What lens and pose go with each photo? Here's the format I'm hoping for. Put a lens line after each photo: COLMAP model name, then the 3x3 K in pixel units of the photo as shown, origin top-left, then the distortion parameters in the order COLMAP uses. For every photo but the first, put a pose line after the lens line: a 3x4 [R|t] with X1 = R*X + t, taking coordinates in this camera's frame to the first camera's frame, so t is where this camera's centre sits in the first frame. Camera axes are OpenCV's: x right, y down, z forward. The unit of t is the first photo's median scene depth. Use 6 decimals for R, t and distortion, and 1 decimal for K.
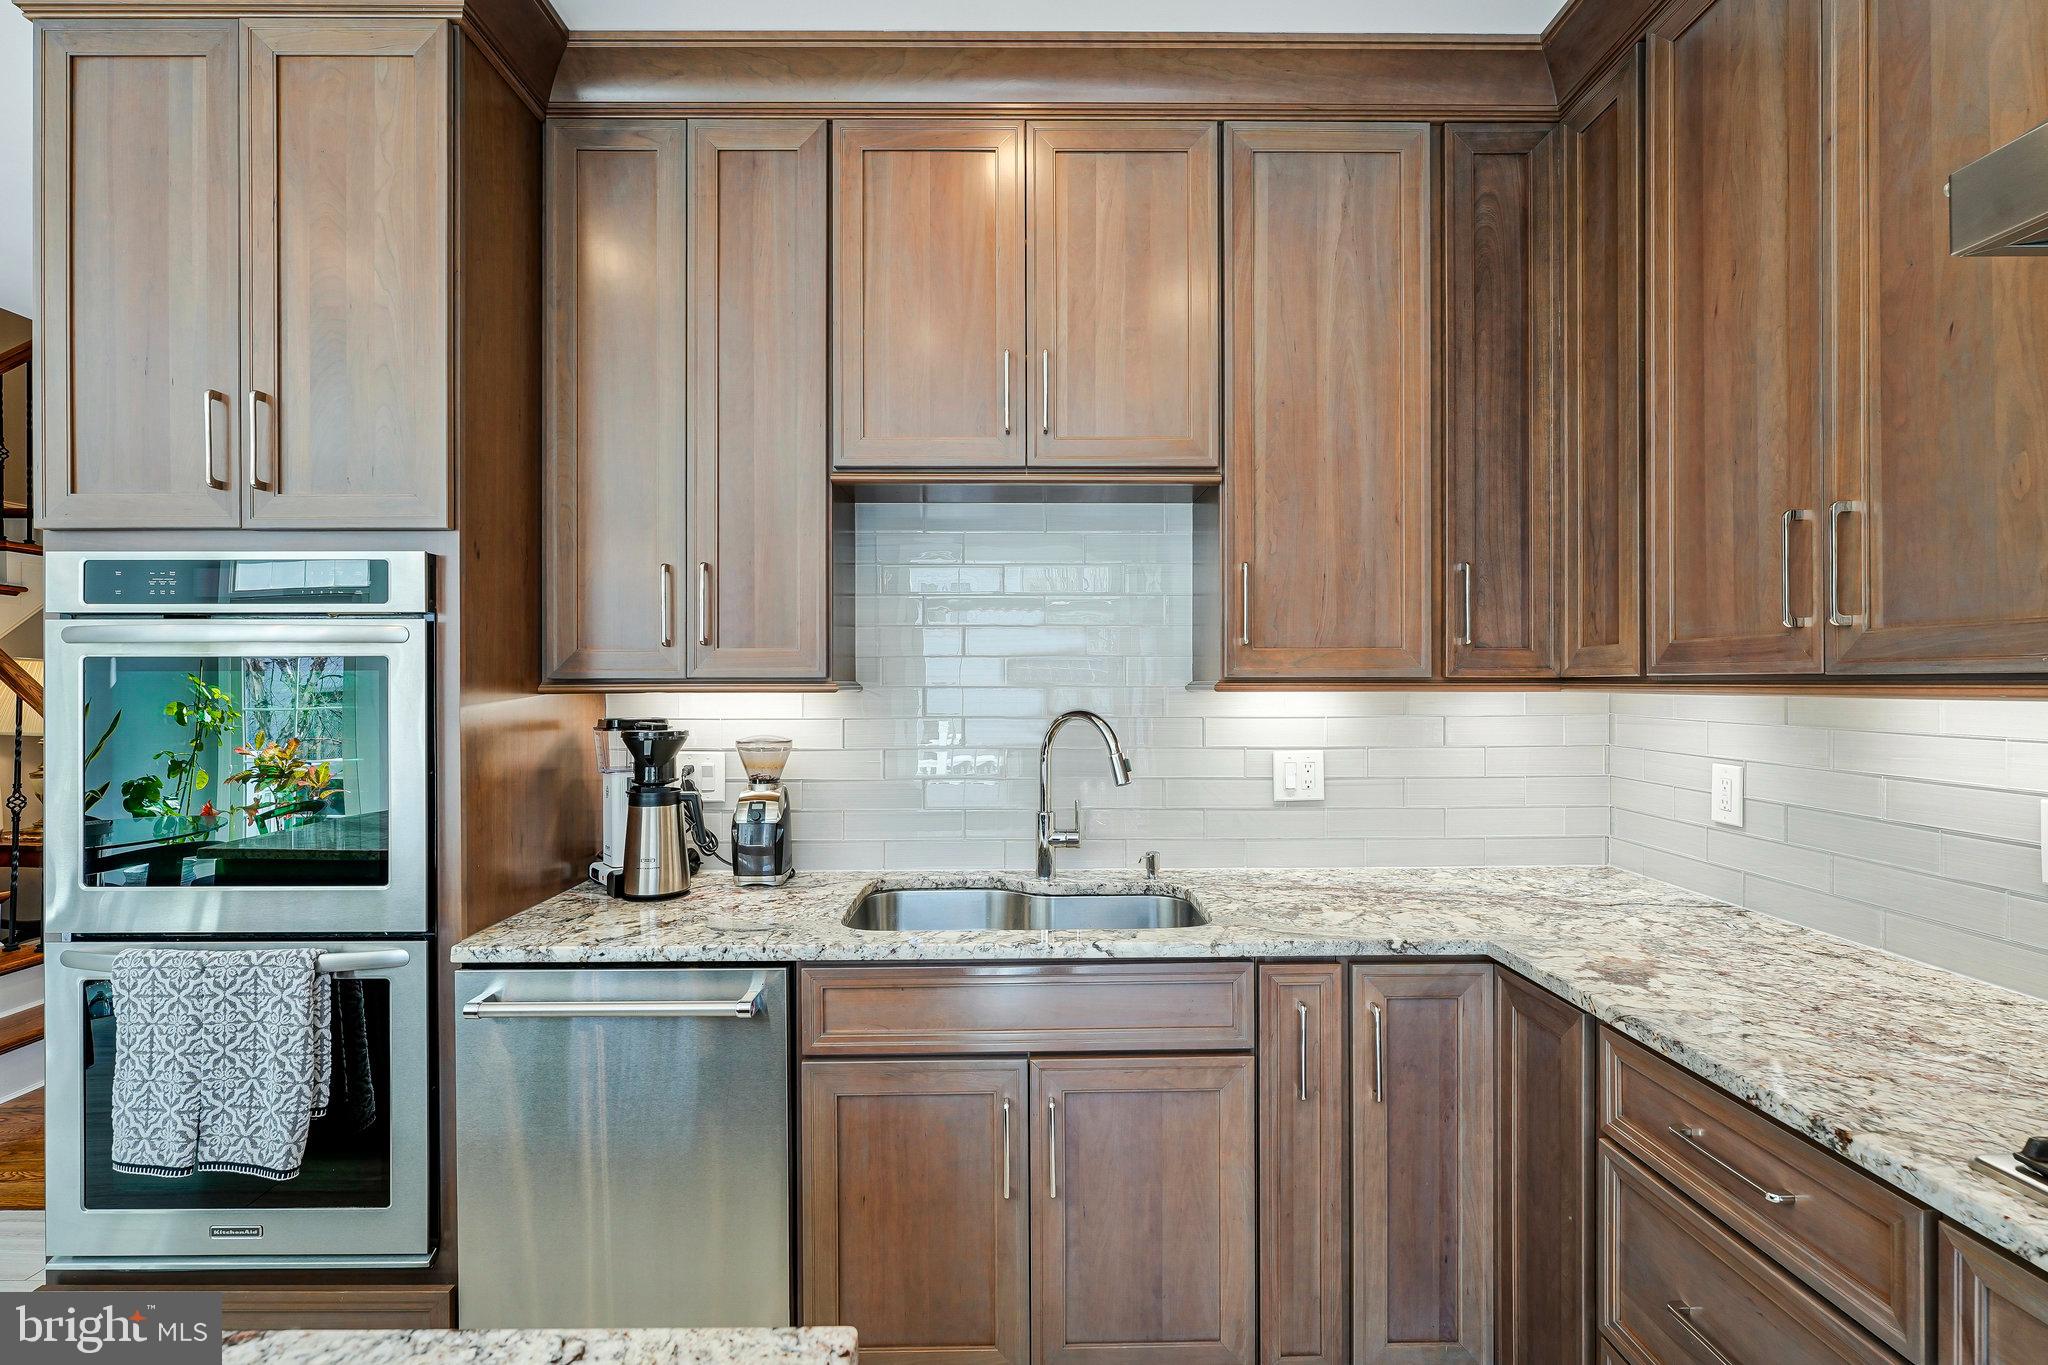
lens RADIAL K [[939.0, 0, 1018.9], [0, 939.0, 681.3], [0, 0, 1]] dist [-0.001882, 0.000564]
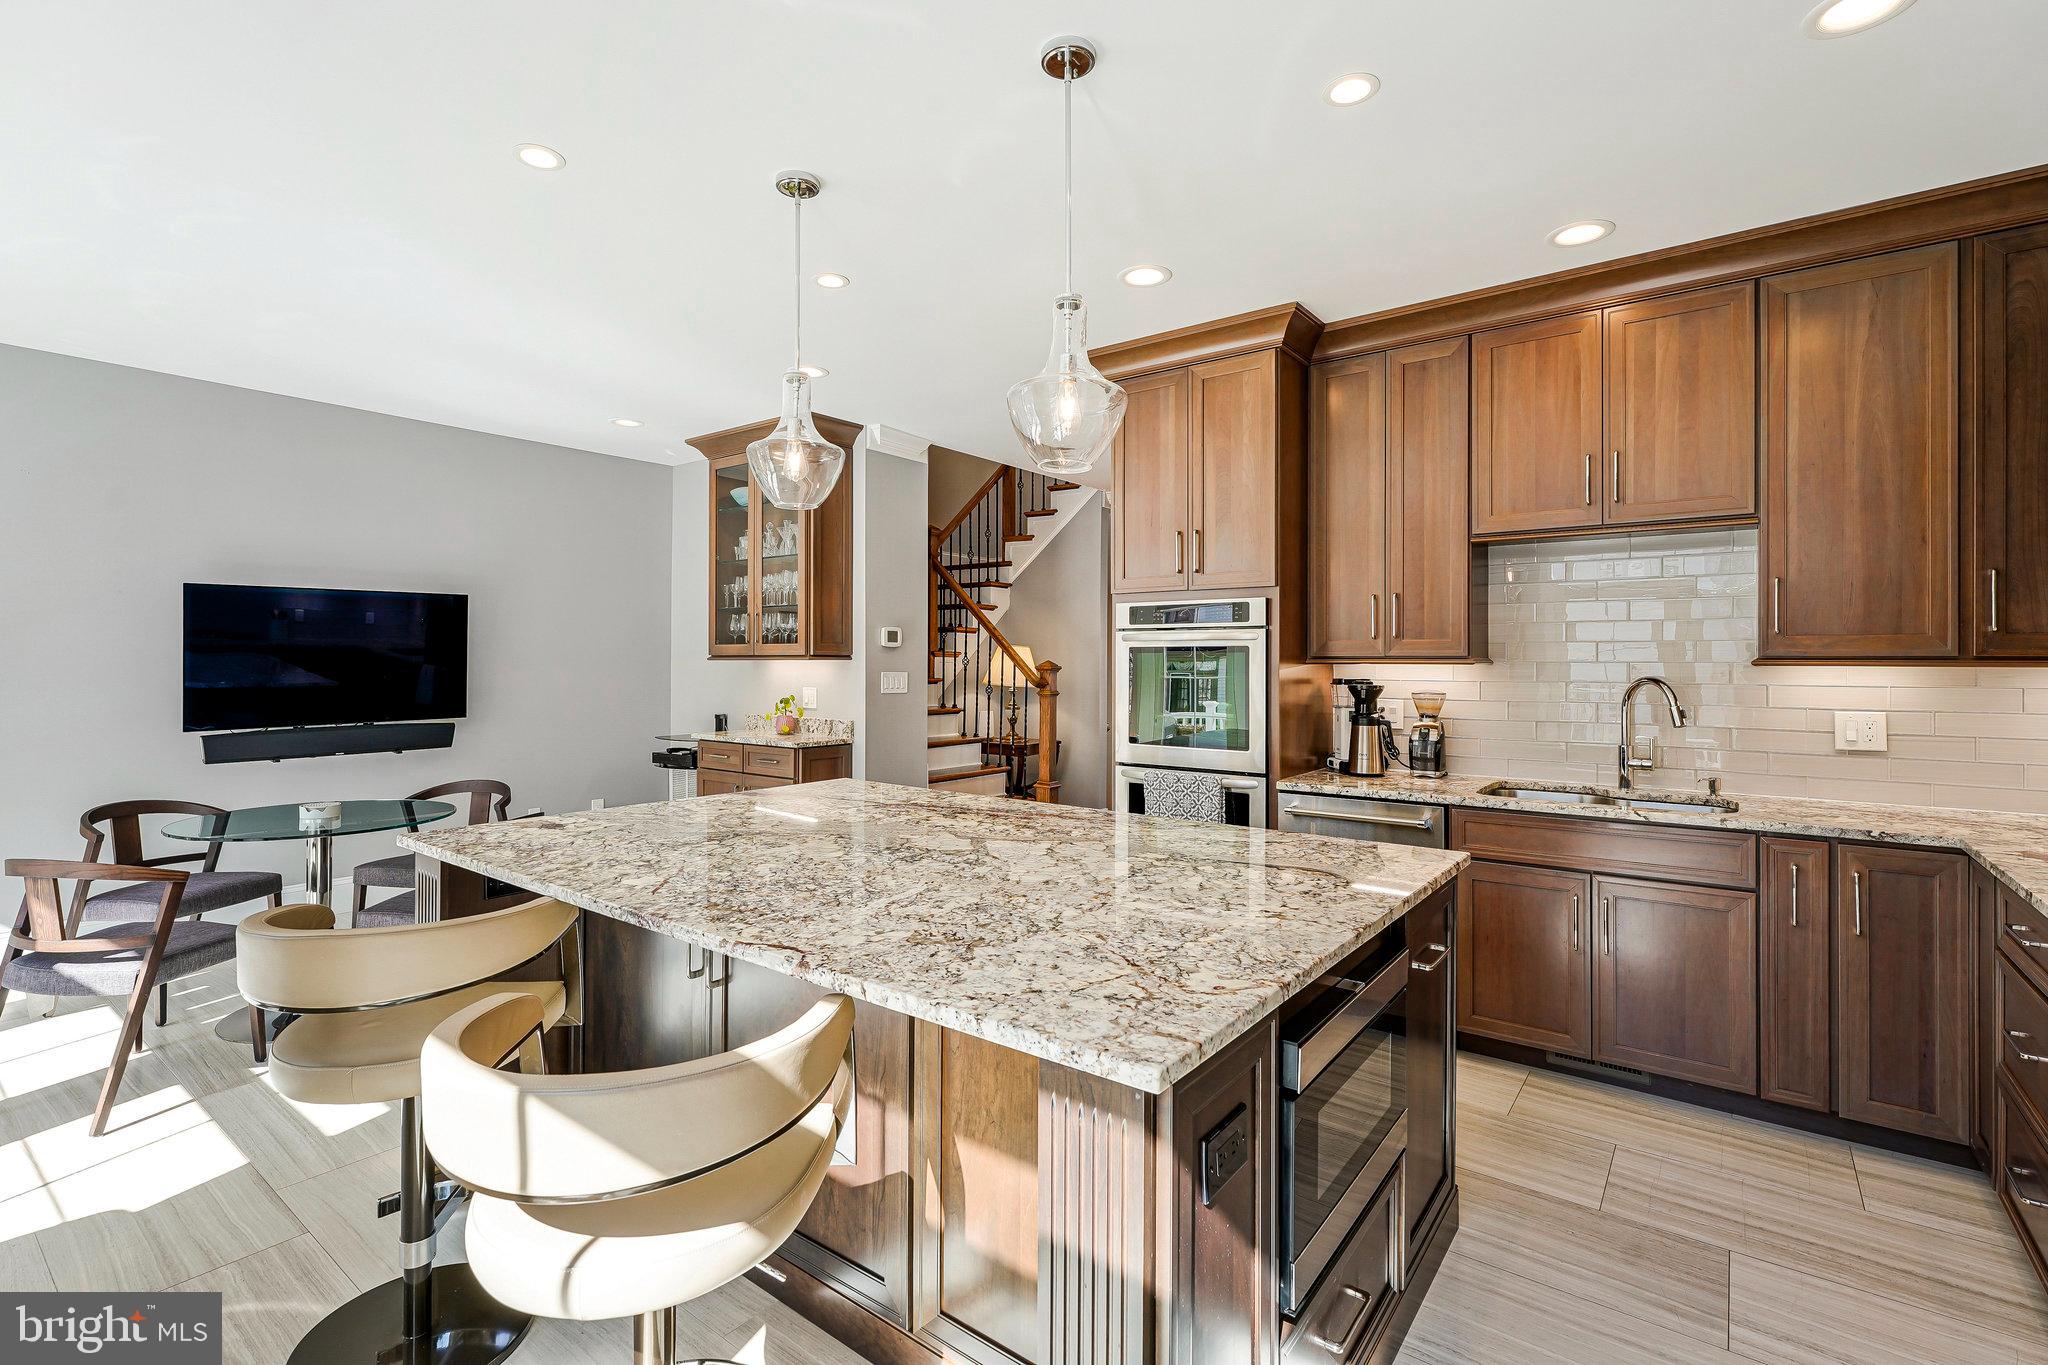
lens RADIAL K [[939.0, 0, 1020.1], [0, 939.0, 655.5], [0, 0, 1]] dist [-0.001882, 0.000564]
pose [[0.789097, 0.000447, -0.614269, 0.206312], [-0.003557, 0.999986, -0.003841, 0.004866], [0.614259, 0.005216, 0.789088, -0.870504]]
